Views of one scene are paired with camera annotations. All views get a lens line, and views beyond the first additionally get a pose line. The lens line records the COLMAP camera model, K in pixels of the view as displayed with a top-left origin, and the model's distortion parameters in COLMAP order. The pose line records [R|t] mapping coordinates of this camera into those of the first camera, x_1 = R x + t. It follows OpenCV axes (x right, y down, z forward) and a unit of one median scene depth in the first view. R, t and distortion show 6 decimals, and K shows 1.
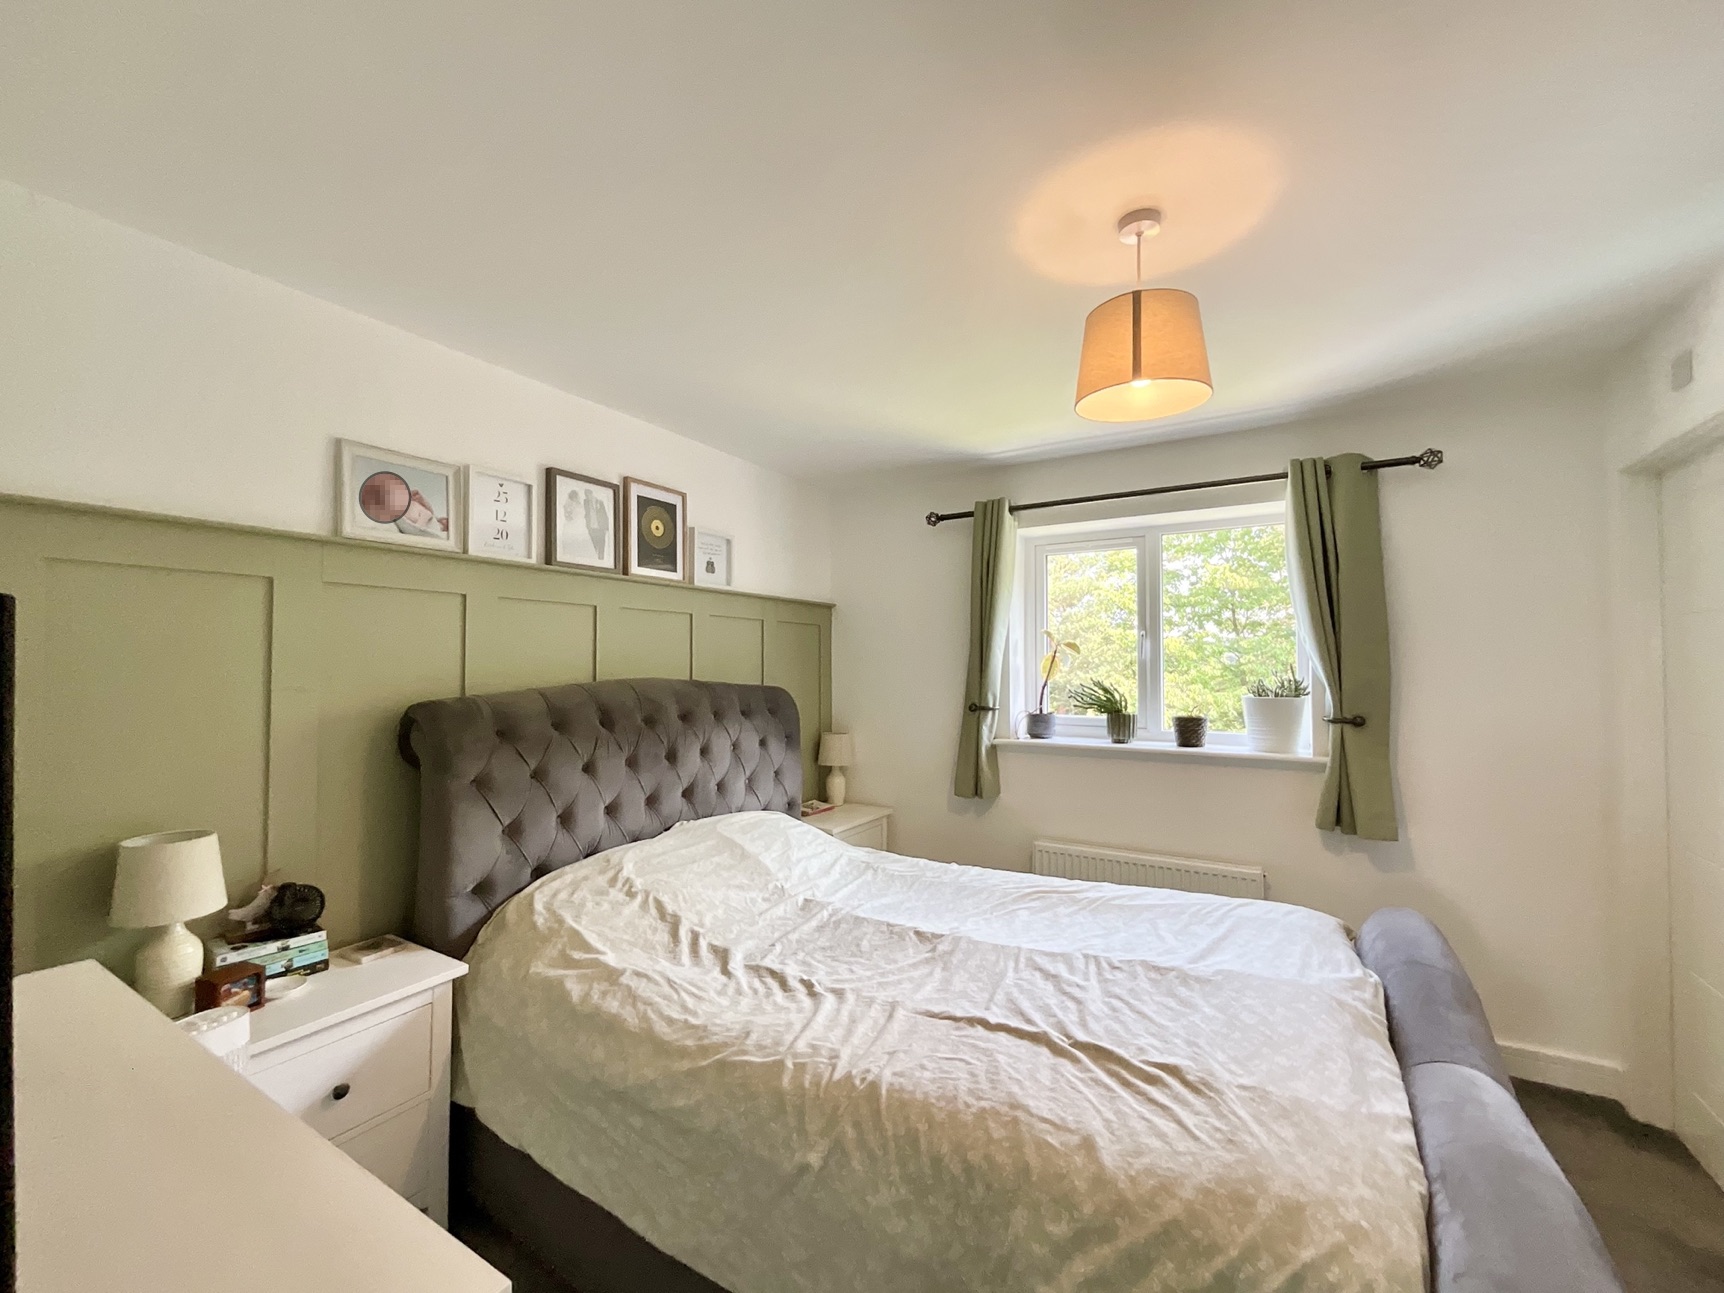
lens RADIAL K [[698.8, 0, 866.3], [0, 698.8, 661.9], [0, 0, 1]] dist [-0.004707, 0.000734]
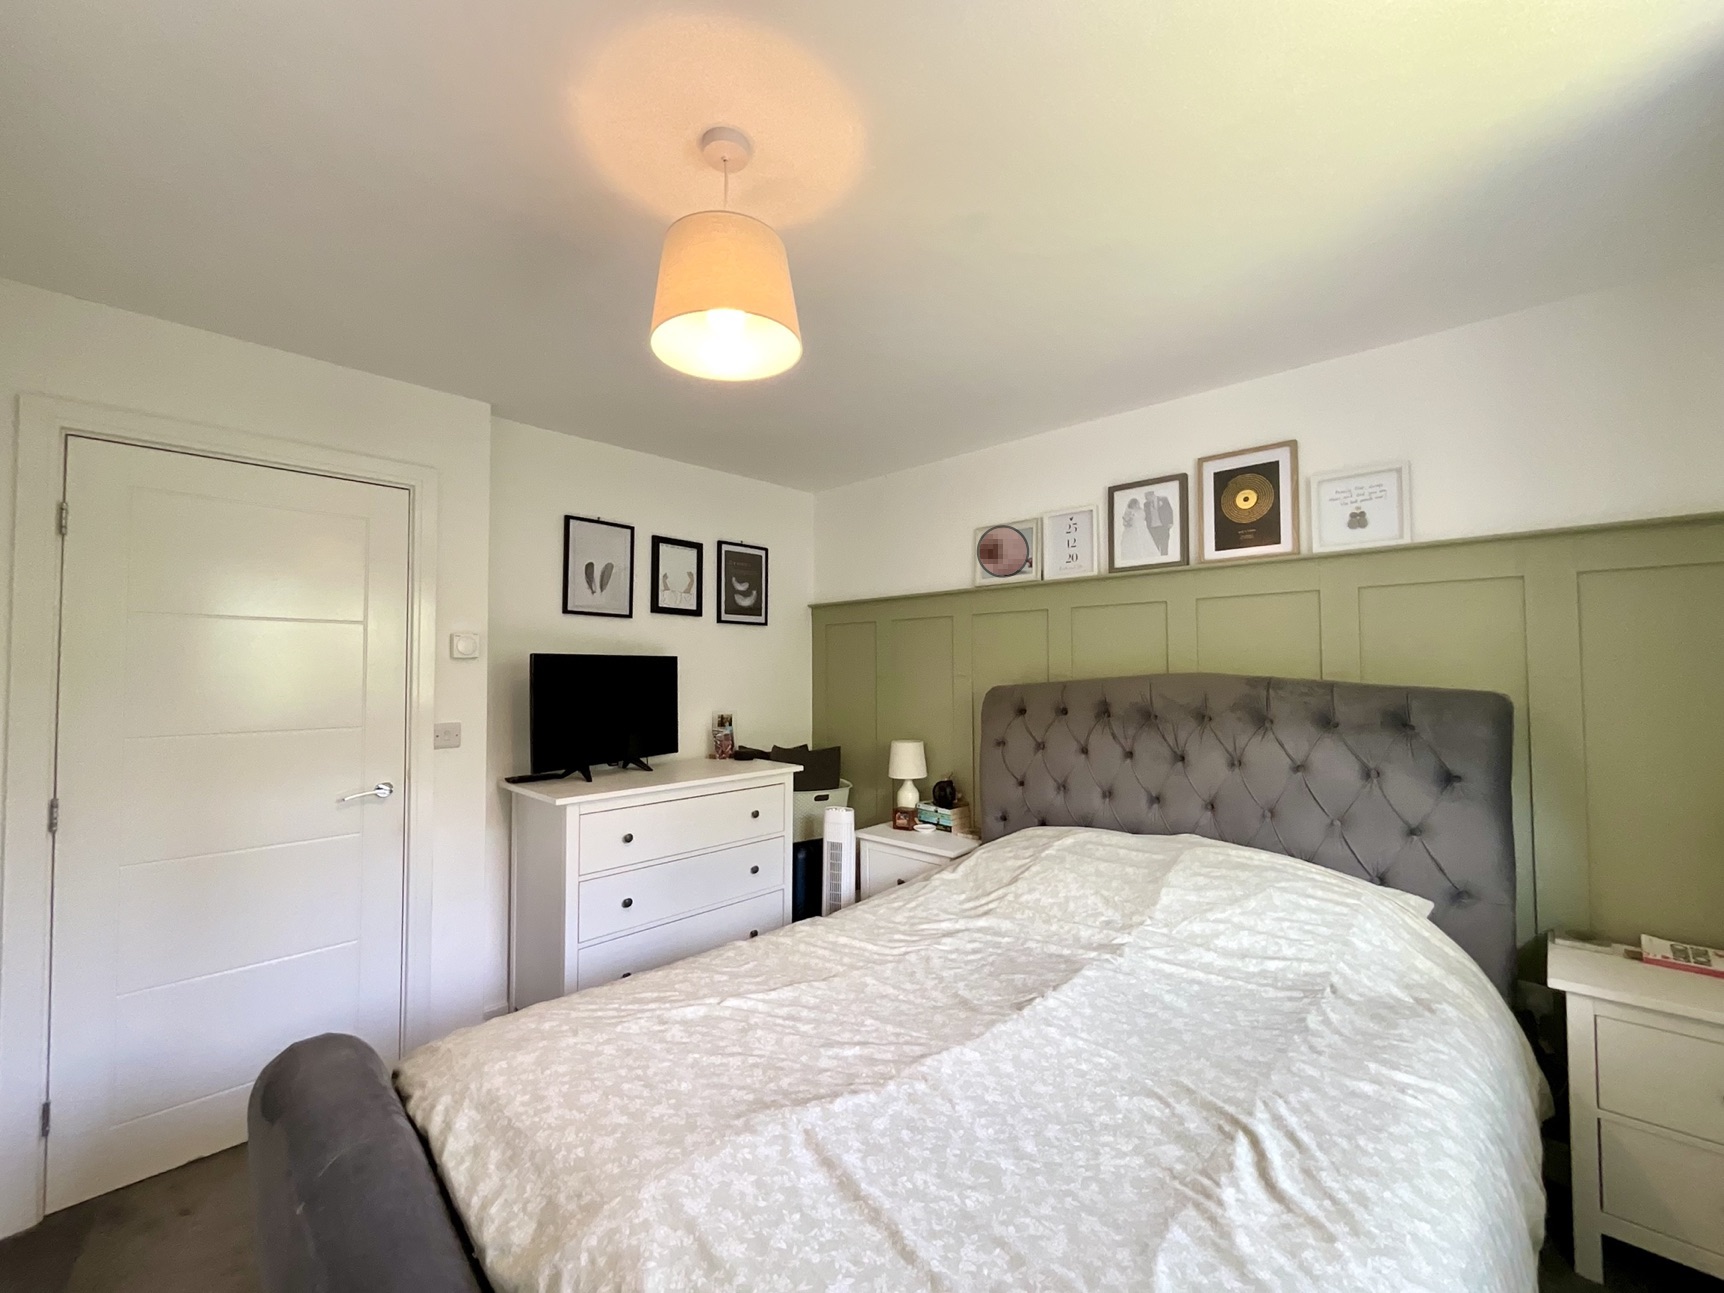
lens RADIAL K [[698.8, 0, 850.8], [0, 698.8, 640.2], [0, 0, 1]] dist [-0.004707, 0.000734]
pose [[-0.225801, -0.043609, -0.973197, 0.705467], [0.007587, 0.998889, -0.046520, 0.020934], [0.974144, -0.017888, -0.225219, 0.781936]]
